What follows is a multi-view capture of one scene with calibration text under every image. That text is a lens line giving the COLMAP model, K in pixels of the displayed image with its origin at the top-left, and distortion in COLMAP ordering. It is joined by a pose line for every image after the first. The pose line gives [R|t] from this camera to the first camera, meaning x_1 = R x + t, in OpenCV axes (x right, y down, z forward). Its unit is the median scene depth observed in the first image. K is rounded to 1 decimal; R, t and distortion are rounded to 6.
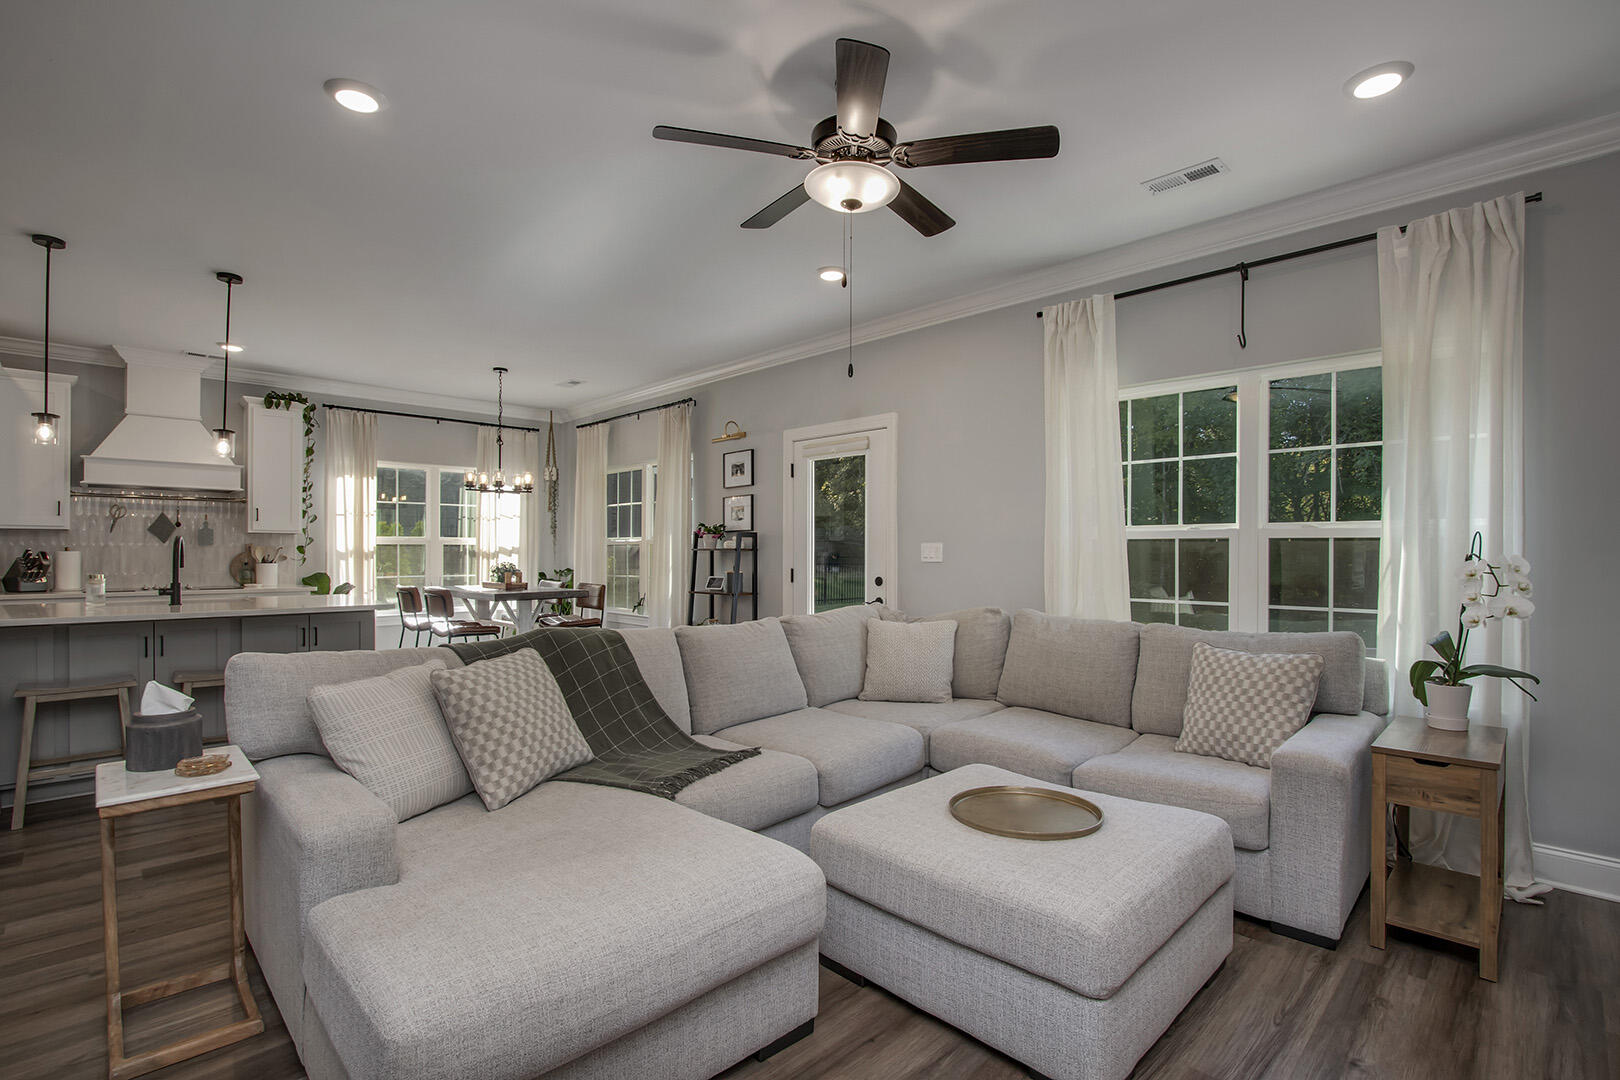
lens RADIAL K [[753.0, 0, 809.4], [0, 753.0, 549.7], [0, 0, 1]] dist [-0.021451, 0.005362]
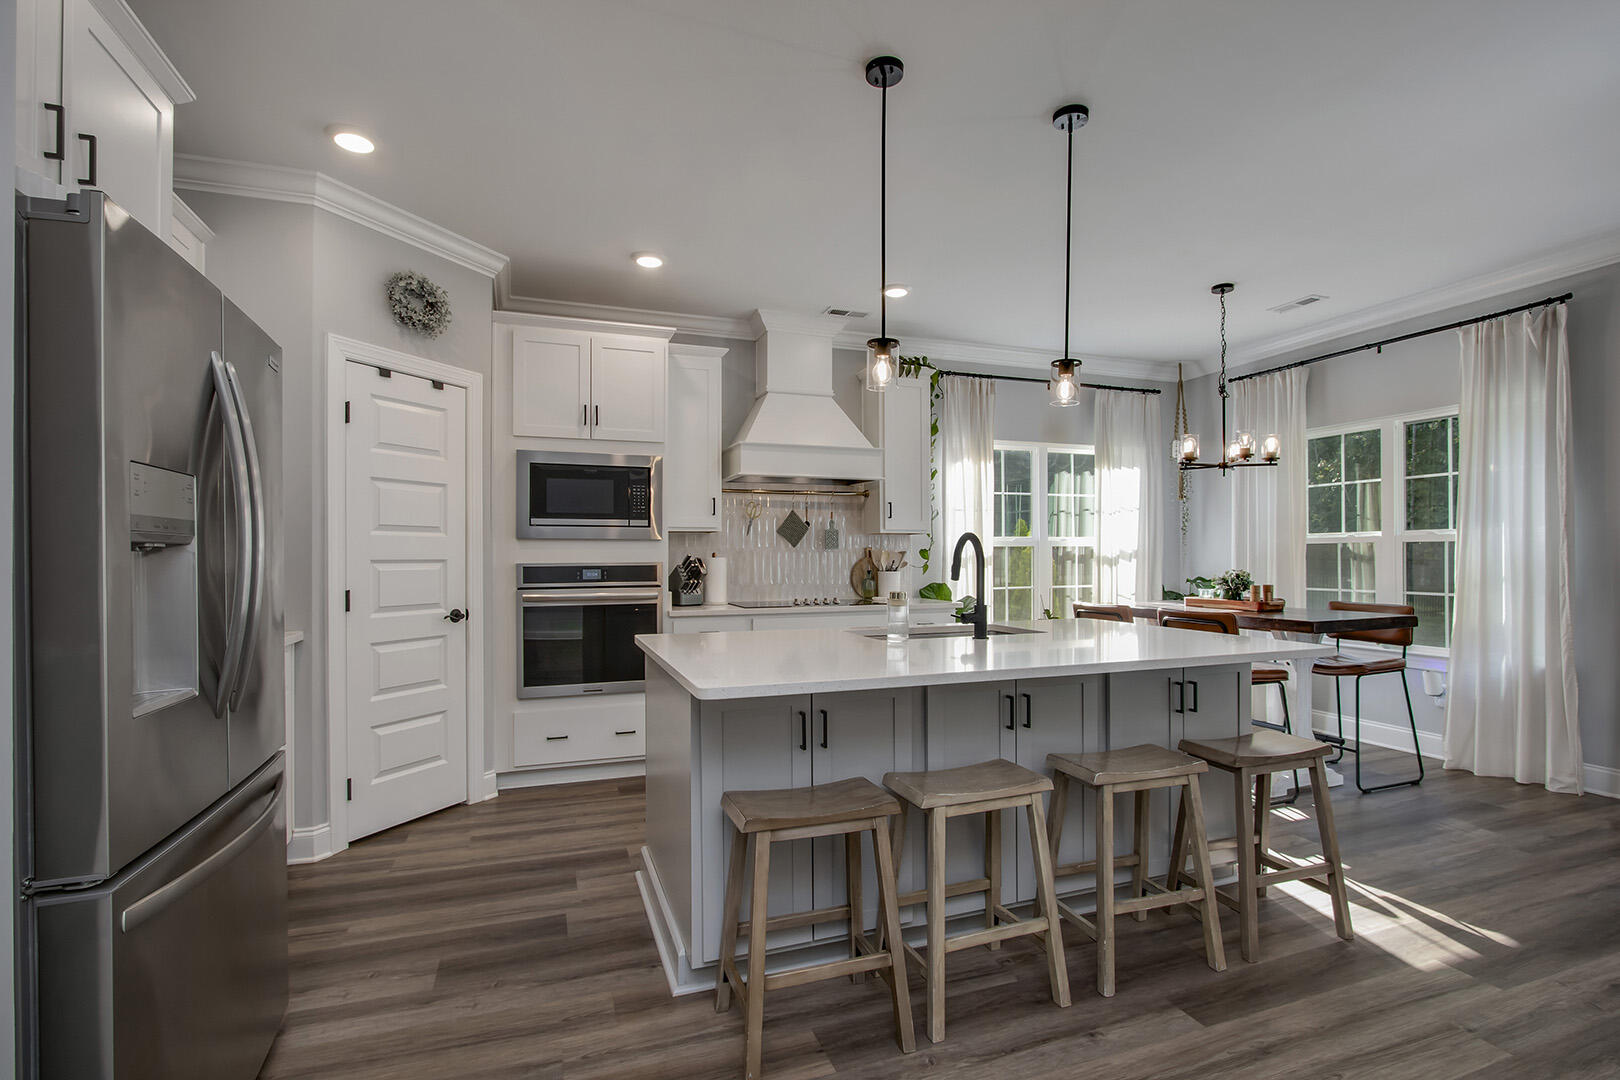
lens RADIAL K [[753.0, 0, 805.5], [0, 753.0, 556.4], [0, 0, 1]] dist [-0.021451, 0.005362]
pose [[0.906047, -0.004156, -0.423156, -0.487100], [0.006828, 0.999965, 0.004799, -0.002202], [0.423121, -0.007238, 0.906044, 0.233167]]
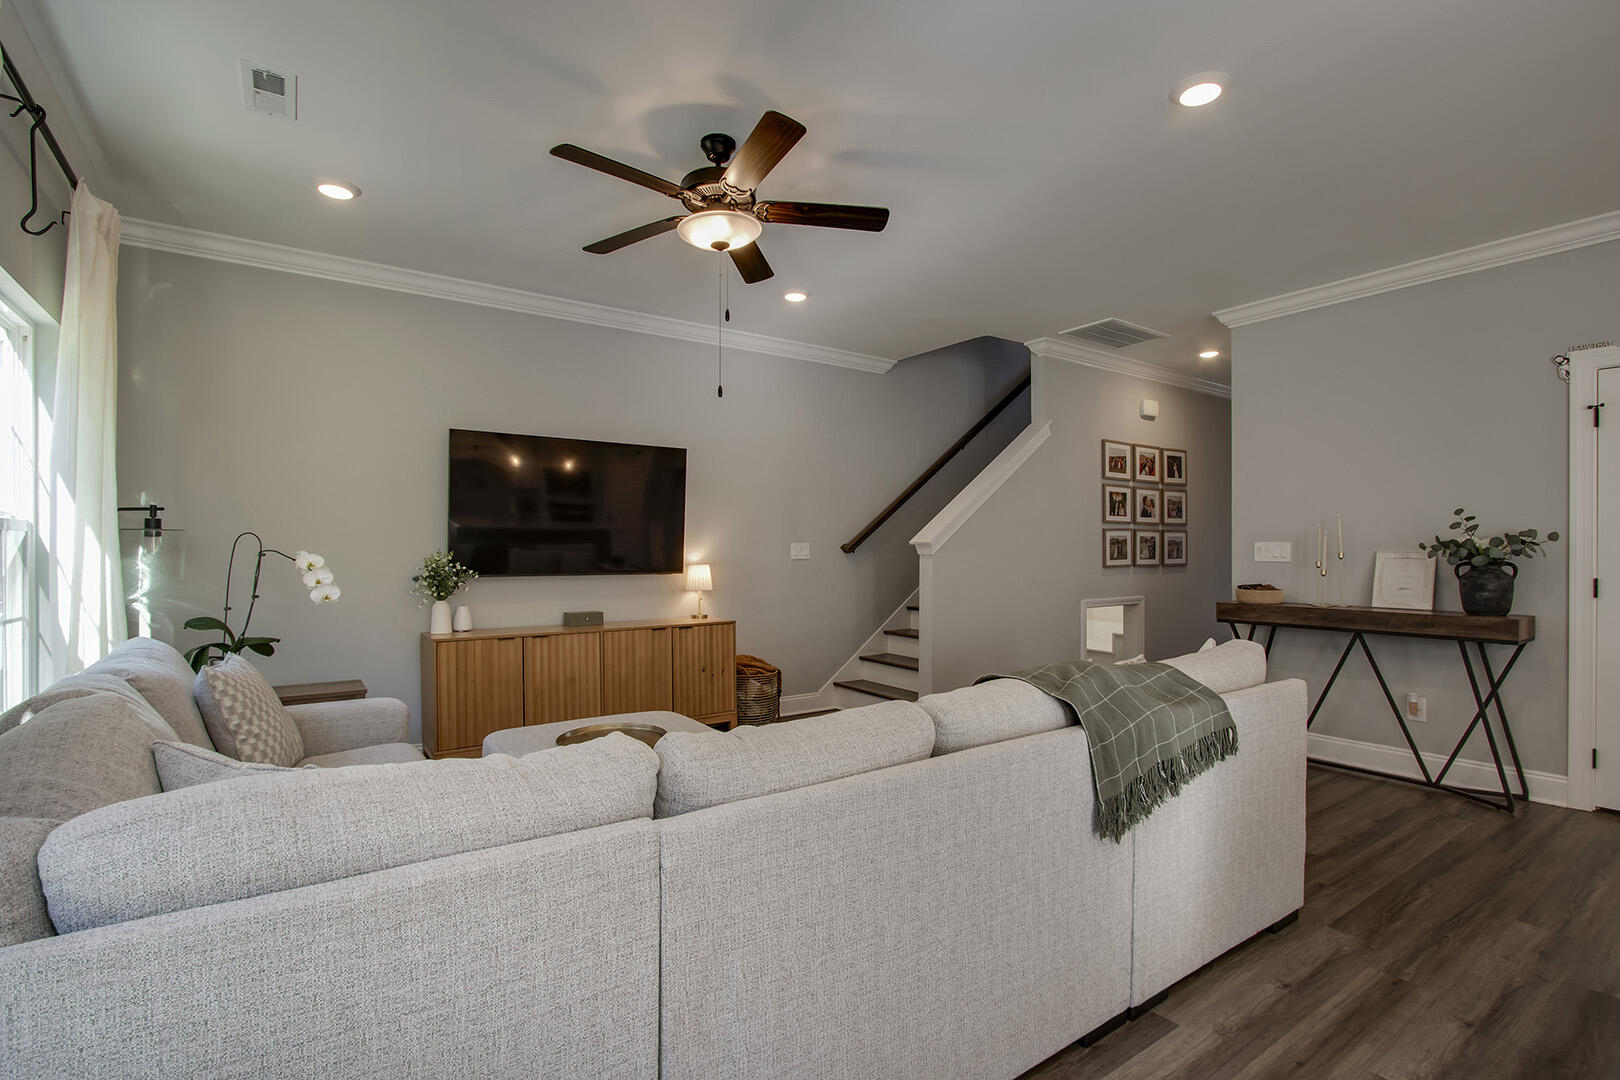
lens RADIAL K [[753.0, 0, 810.2], [0, 753.0, 547.5], [0, 0, 1]] dist [-0.021451, 0.005362]
pose [[-0.988243, -0.004886, 0.152812, -0.105990], [-0.005877, 0.999965, -0.006033, 0.002584], [-0.152777, -0.006860, -0.988237, 0.848087]]
